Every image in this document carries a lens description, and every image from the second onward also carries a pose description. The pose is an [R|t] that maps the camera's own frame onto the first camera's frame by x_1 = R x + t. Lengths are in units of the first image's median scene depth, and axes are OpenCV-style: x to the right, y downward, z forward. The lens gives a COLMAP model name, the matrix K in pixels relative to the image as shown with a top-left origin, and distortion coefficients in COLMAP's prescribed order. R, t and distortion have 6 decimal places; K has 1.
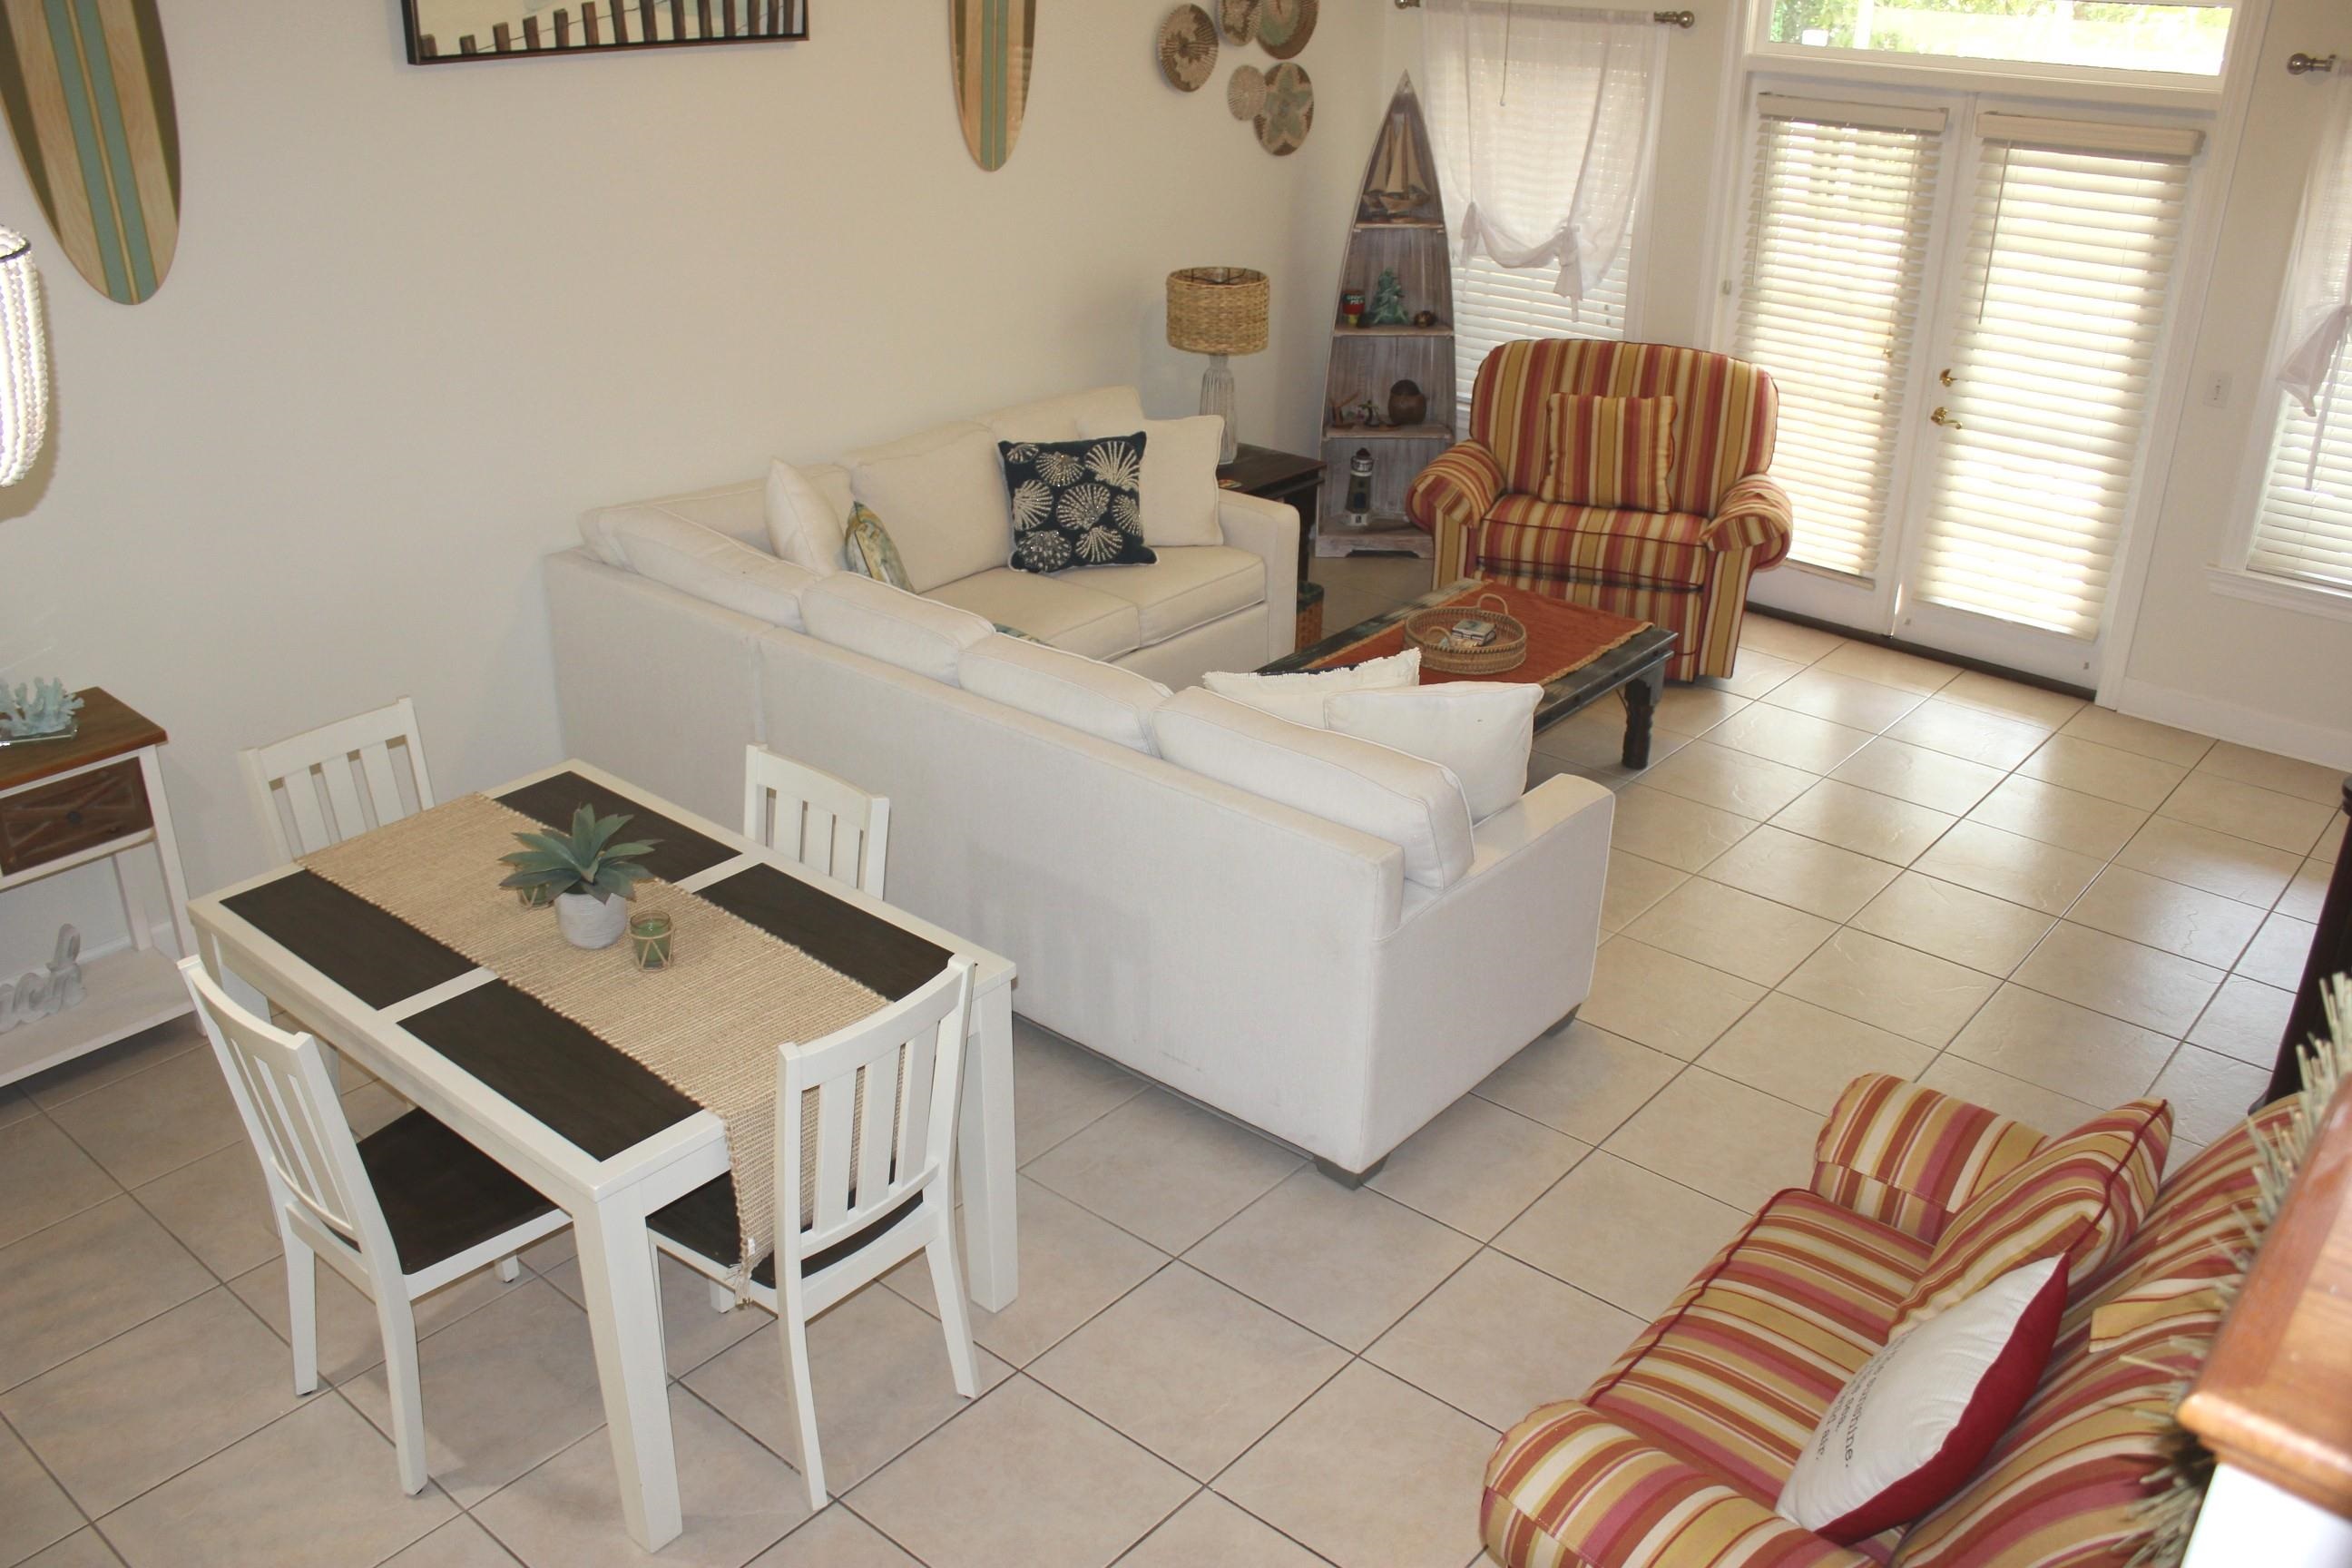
lens RADIAL K [[1969.5, 0, 1172.7], [0, 1969.5, 781.8], [0, 0, 1]] dist [-0.167433, 0.167289]
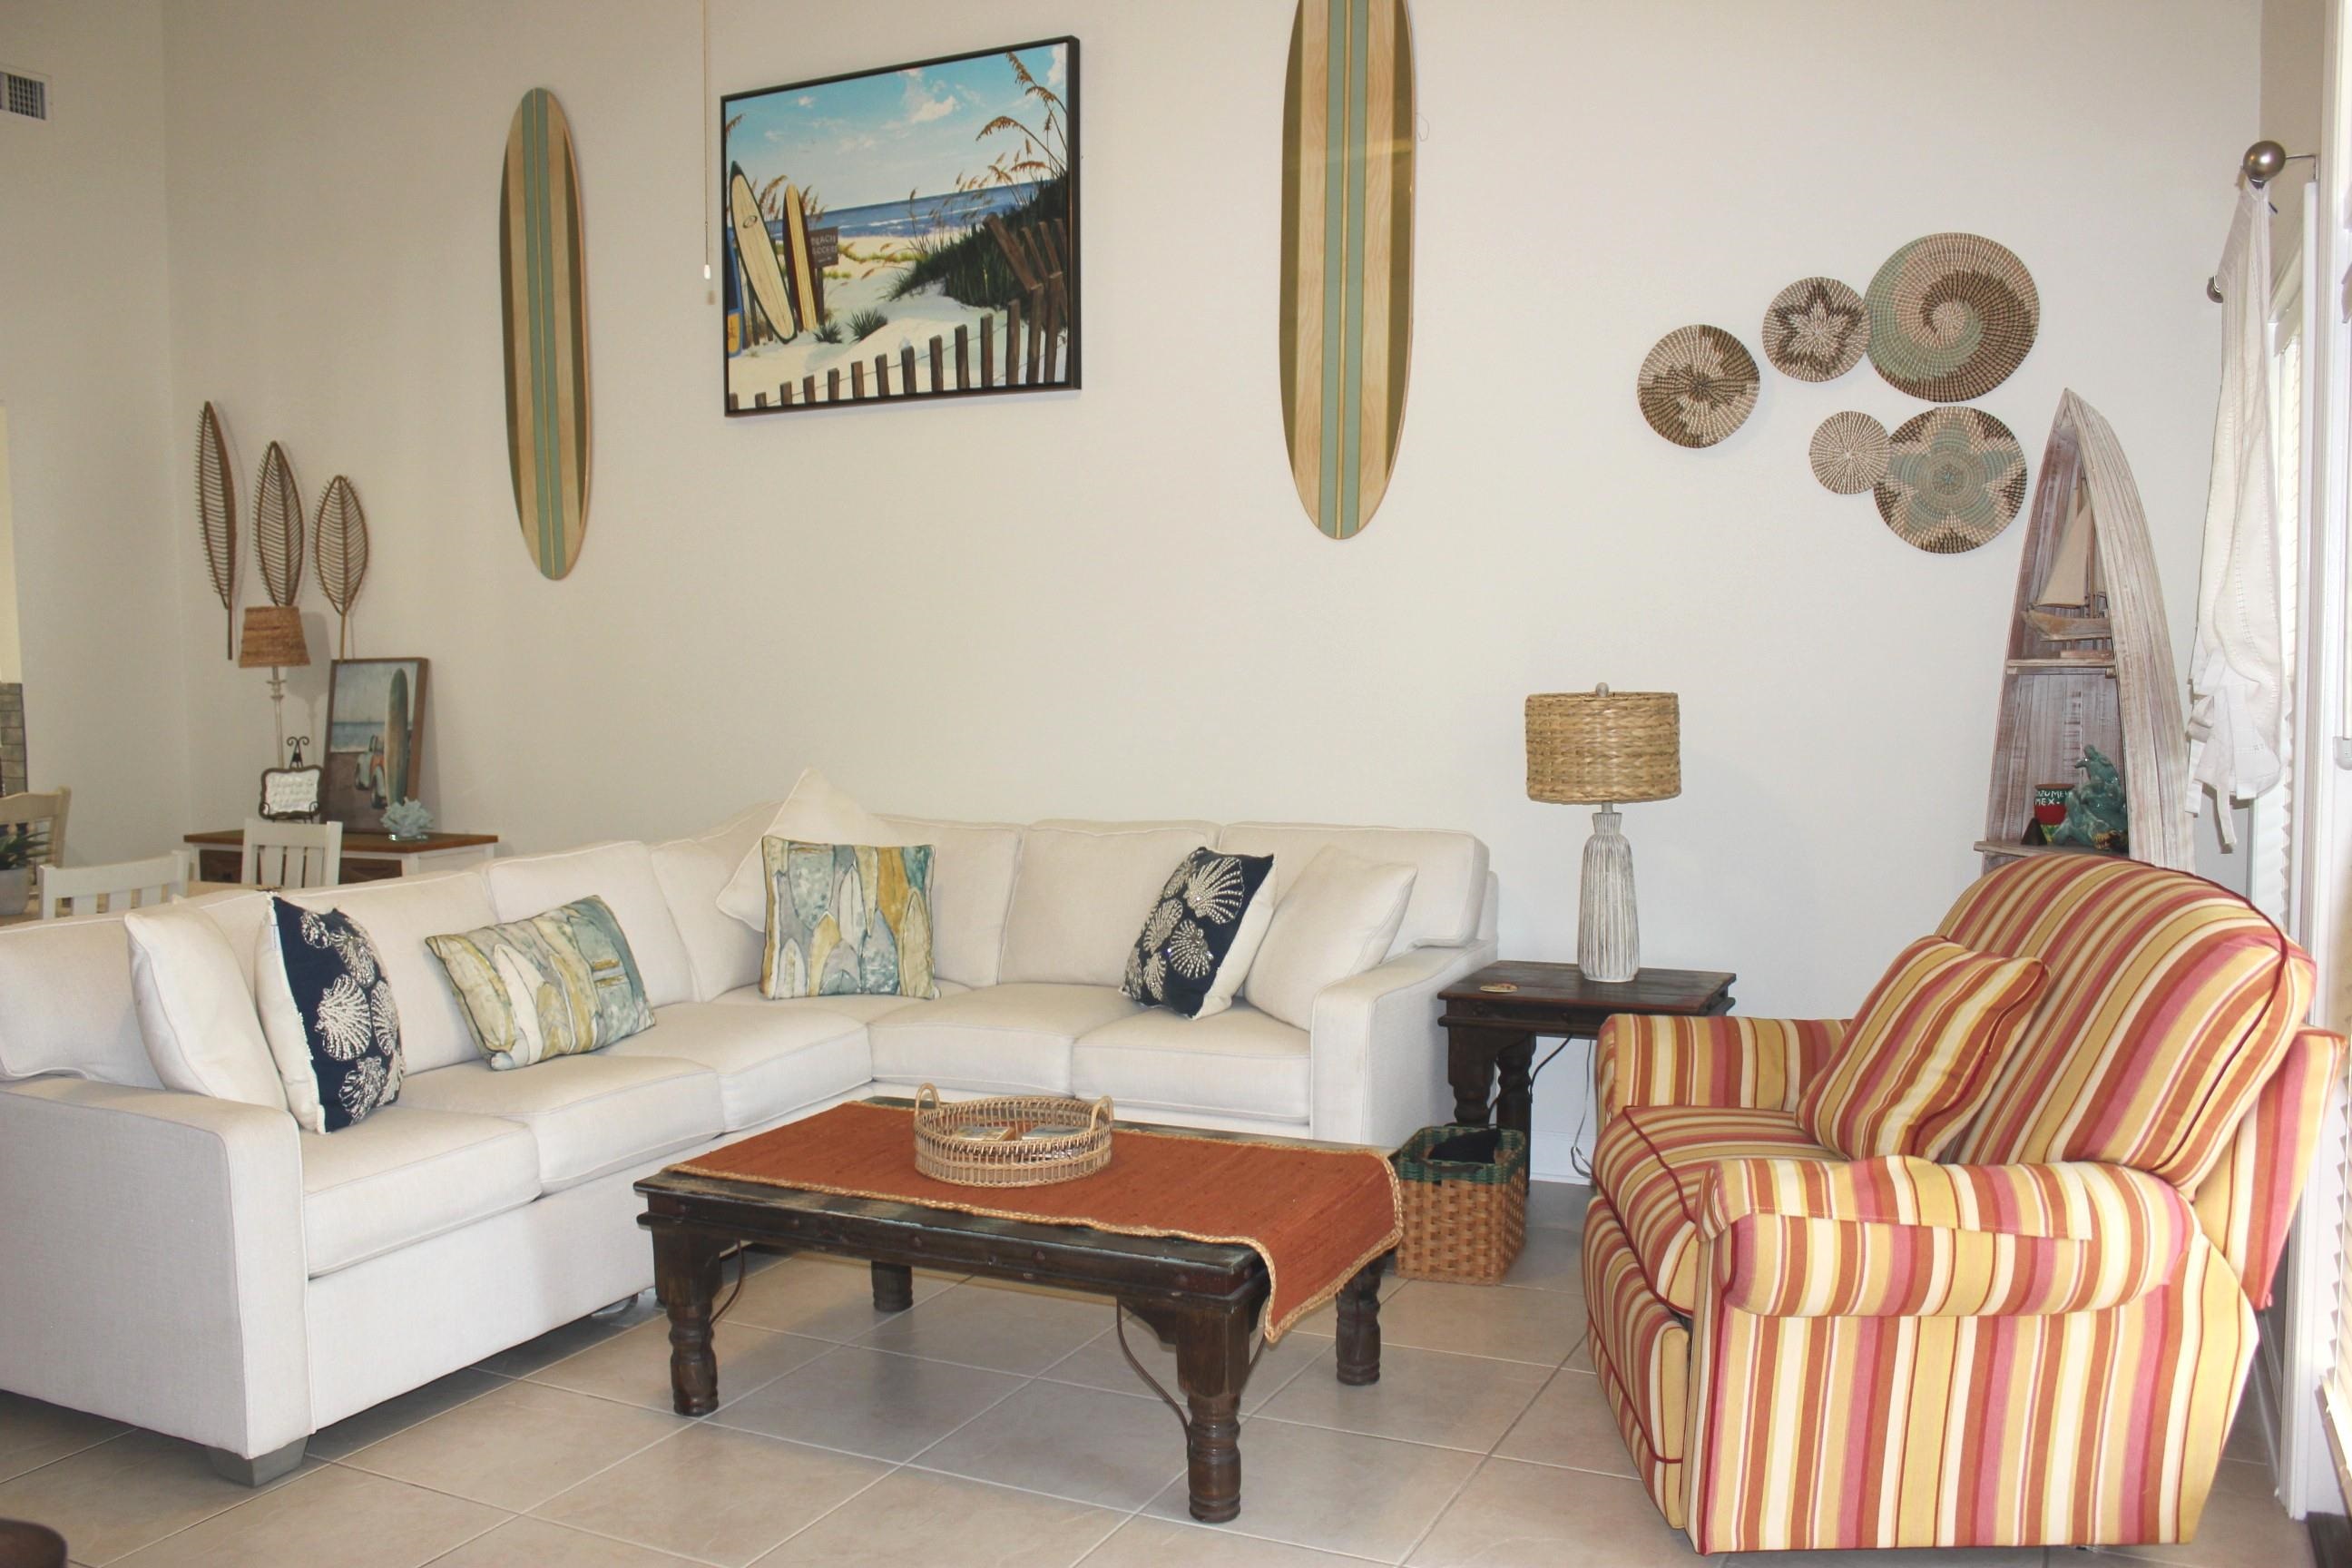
lens RADIAL K [[1969.5, 0, 1172.7], [0, 1969.5, 781.8], [0, 0, 1]] dist [-0.167433, 0.167289]
pose [[0.246625, 0.049644, -0.967839, 0.647948], [-0.388930, 0.919803, -0.051928, -0.140463], [0.887643, 0.389228, 0.246154, 0.720336]]
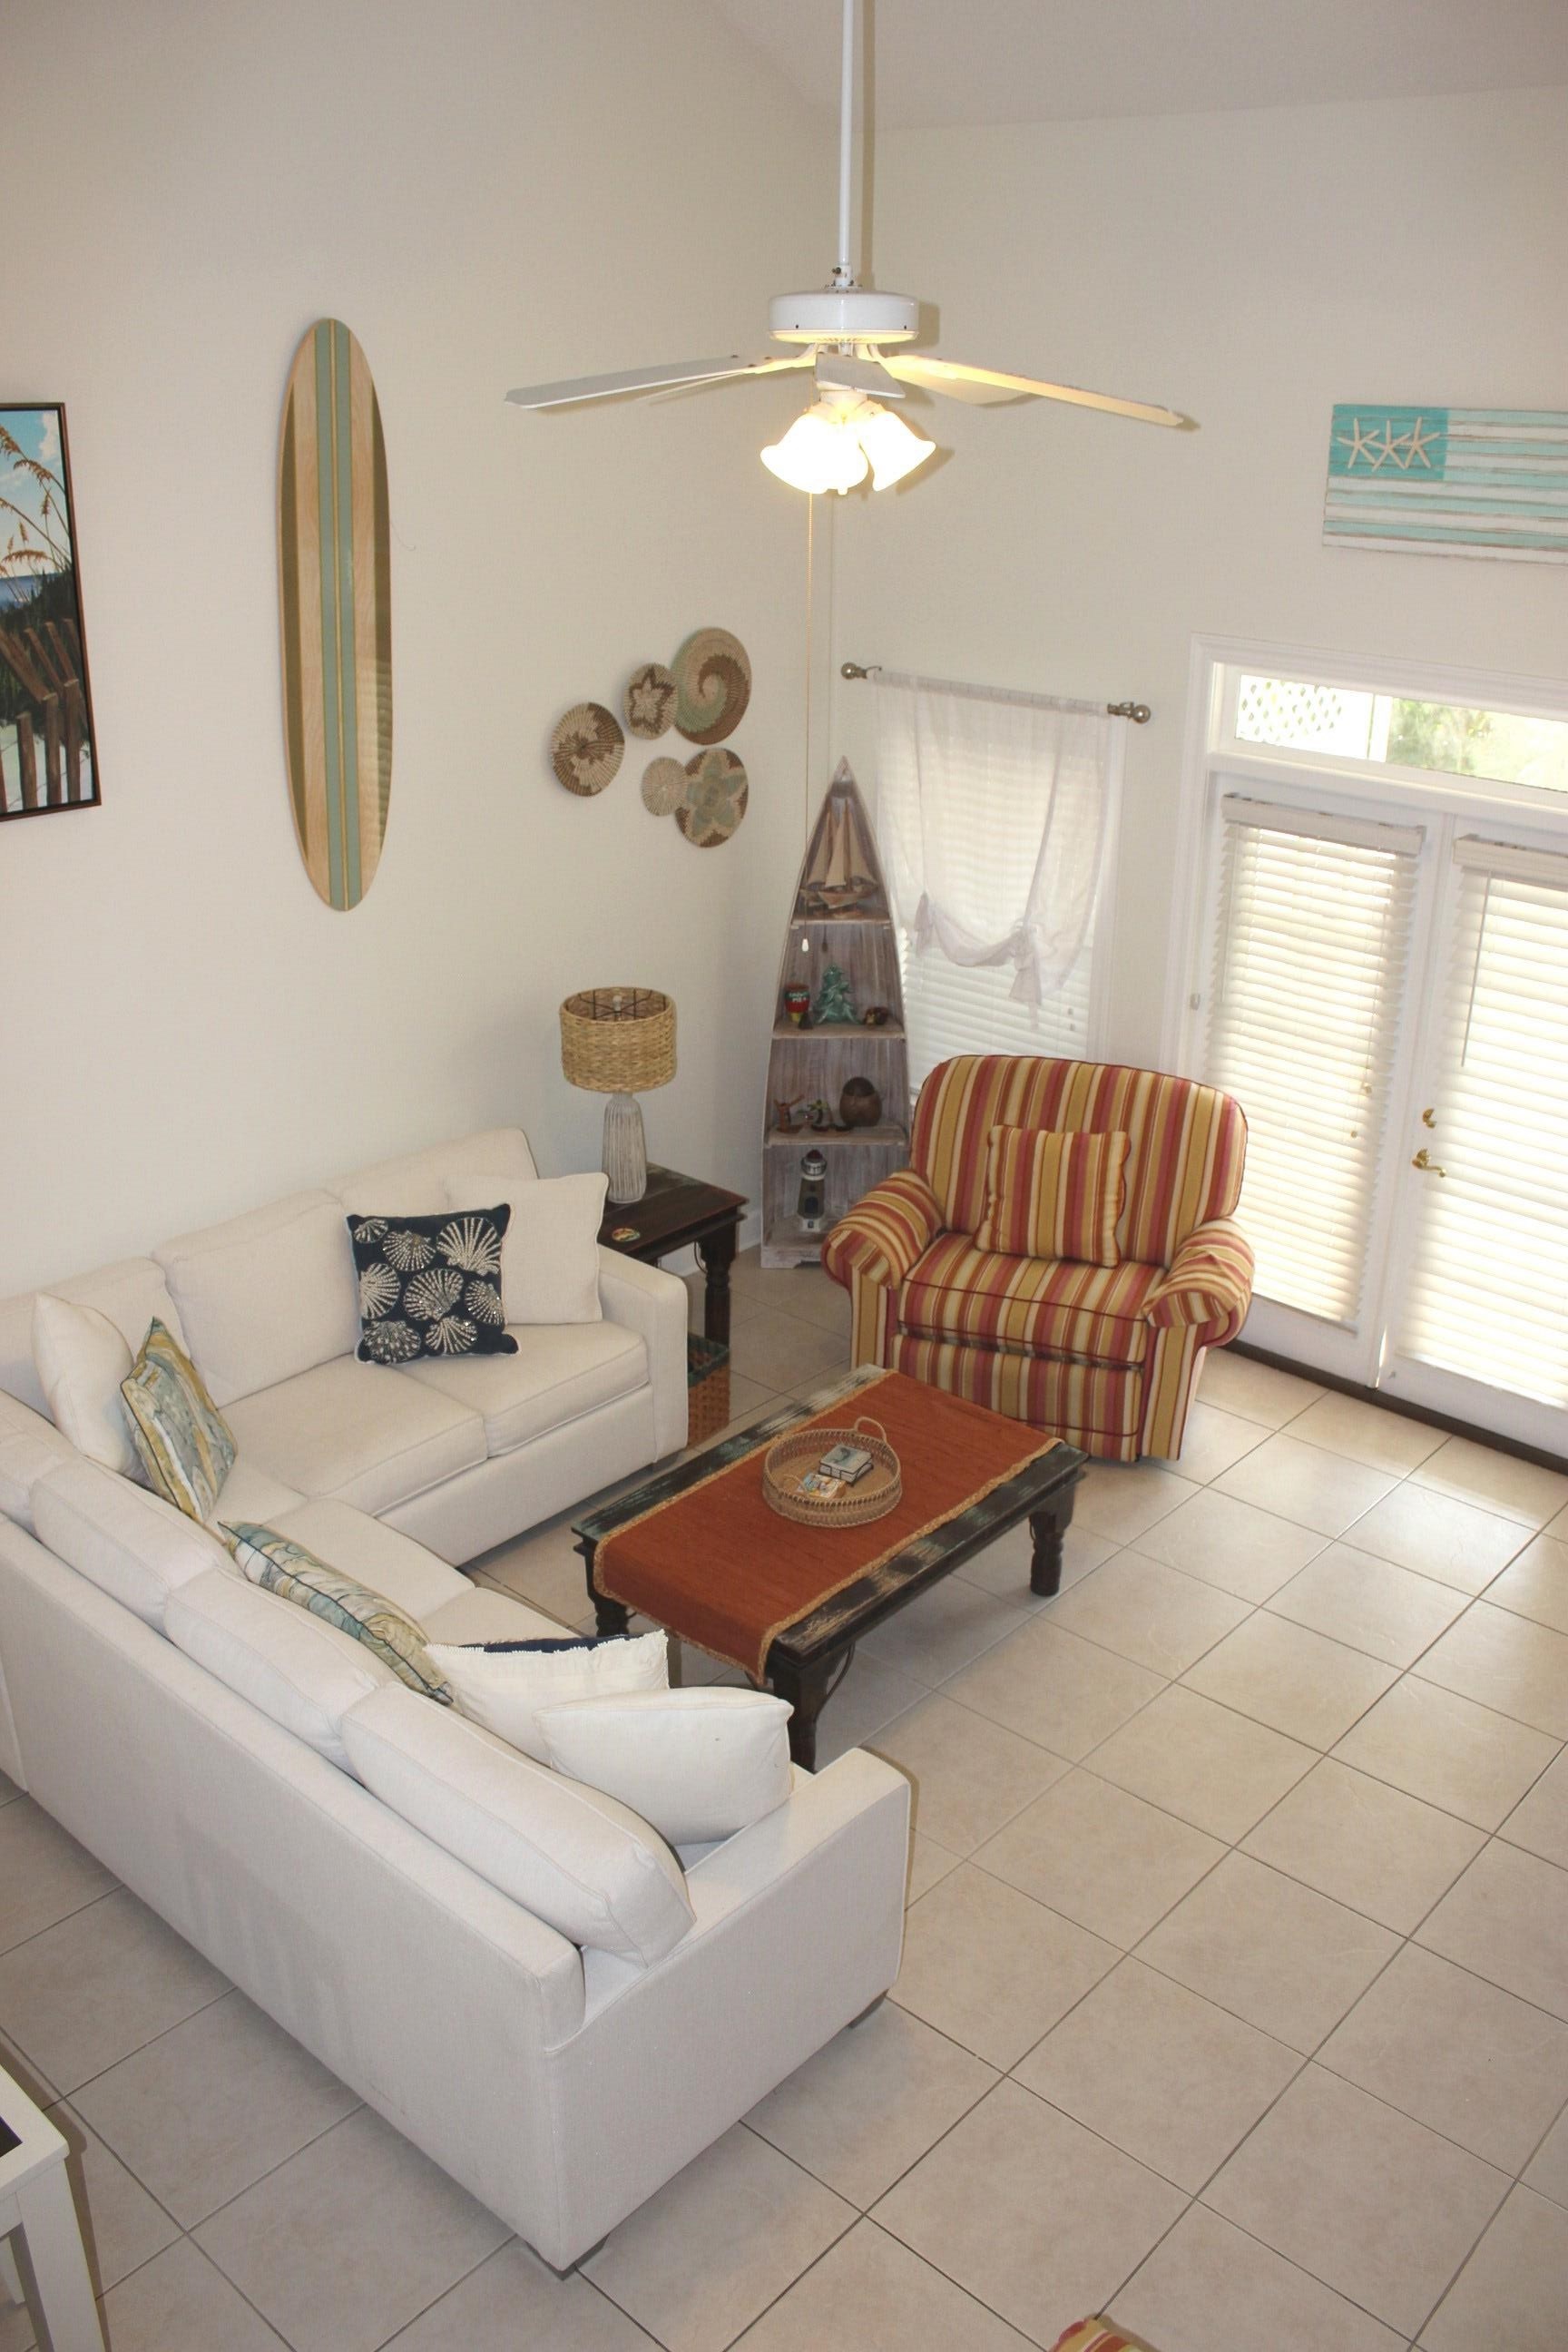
lens RADIAL K [[1969.5, 0, 790.3], [0, 1969.5, 1169.1], [0, 0, 1]] dist [-0.167433, 0.167289]
pose [[0.999711, 0.007807, -0.022756, 0.126838], [-0.008541, 0.999440, -0.032348, -0.155395], [0.022491, 0.032533, 0.999218, 0.091958]]
